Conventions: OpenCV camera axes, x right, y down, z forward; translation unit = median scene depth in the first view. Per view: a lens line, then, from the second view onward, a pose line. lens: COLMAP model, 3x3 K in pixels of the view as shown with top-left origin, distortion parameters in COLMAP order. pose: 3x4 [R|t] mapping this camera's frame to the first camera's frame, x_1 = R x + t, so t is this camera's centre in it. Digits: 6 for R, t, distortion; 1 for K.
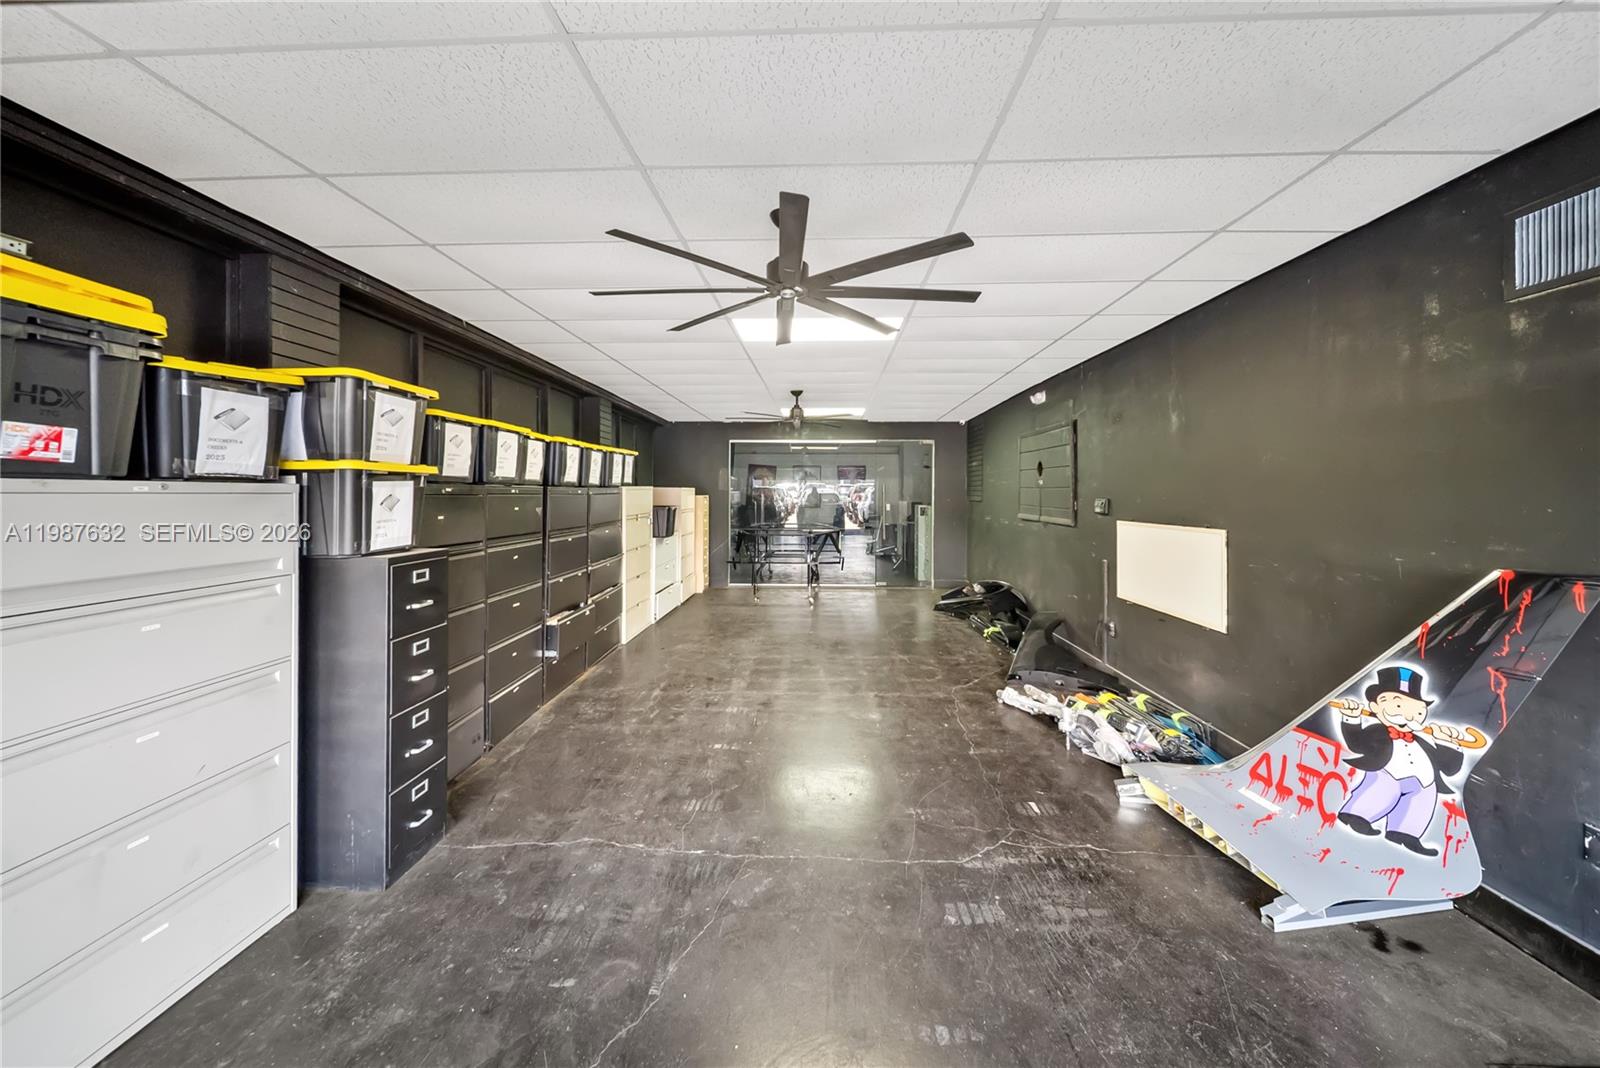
lens RADIAL K [[586.1, 0, 830.2], [0, 586.1, 494.0], [0, 0, 1]] dist [-0.000045, 0.000222]
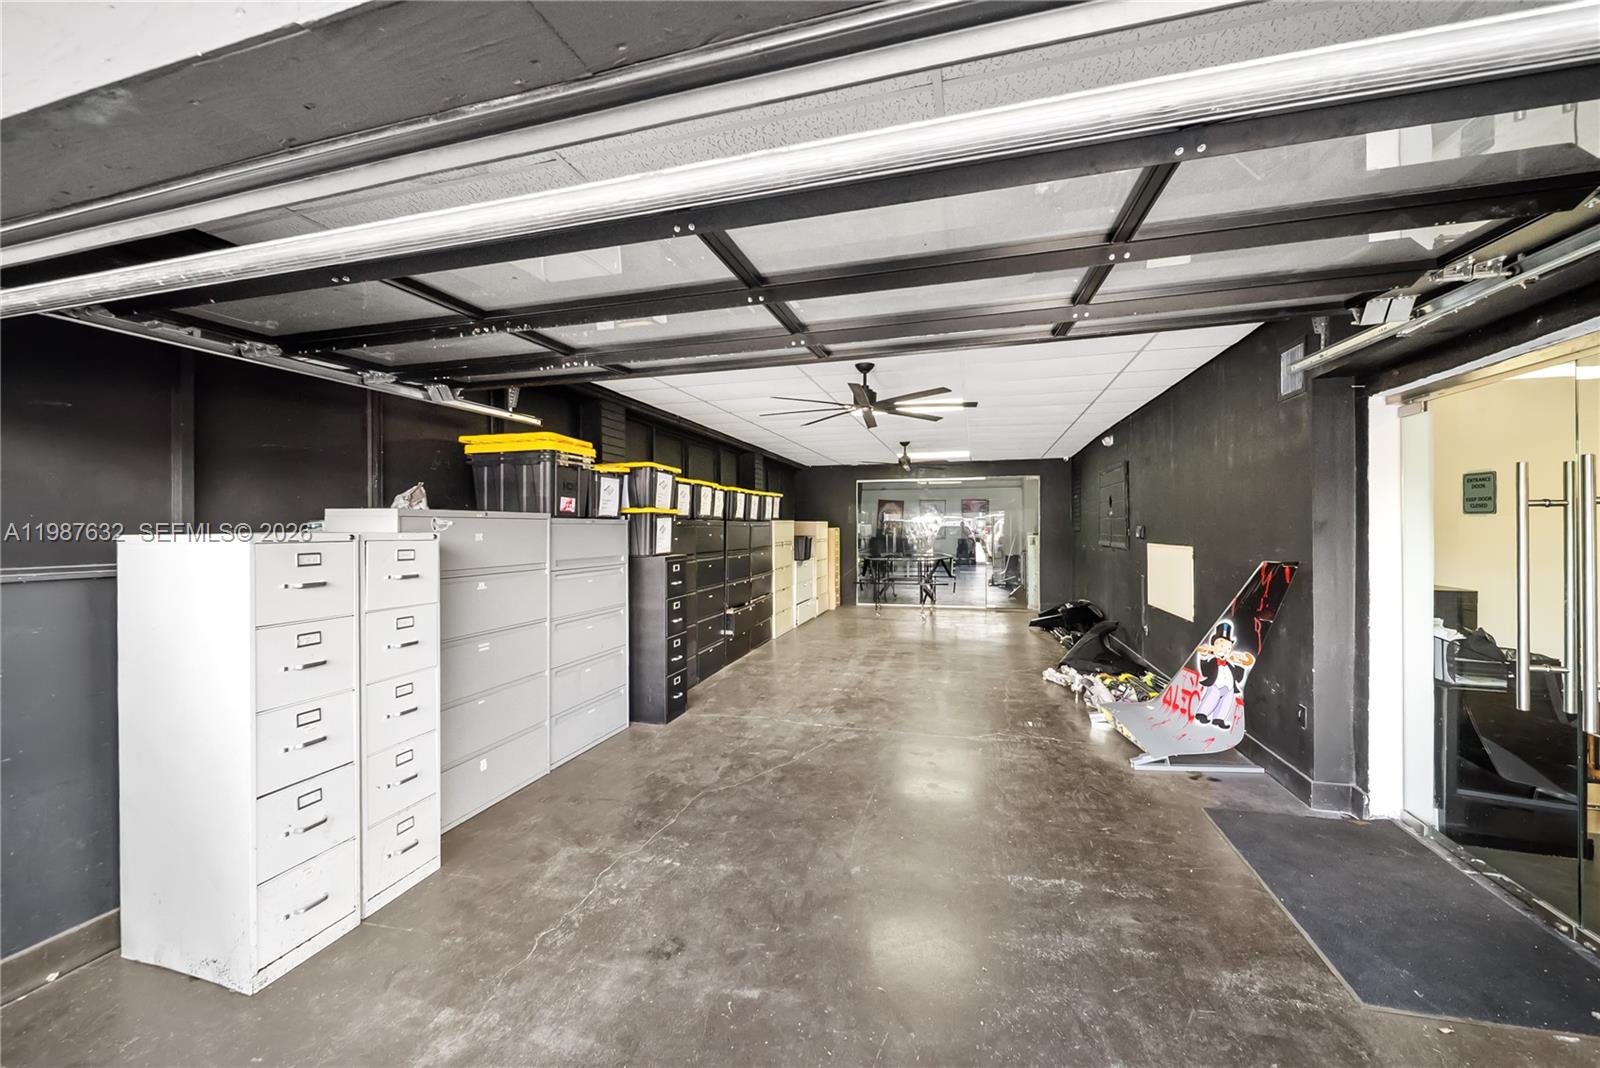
lens RADIAL K [[586.1, 0, 802.9], [0, 586.1, 529.9], [0, 0, 1]] dist [-0.000045, 0.000222]
pose [[0.960899, -0.006042, -0.276835, 0.201828], [0.006955, 0.999973, 0.002316, 0.014003], [0.276813, -0.004151, 0.960915, -0.650151]]
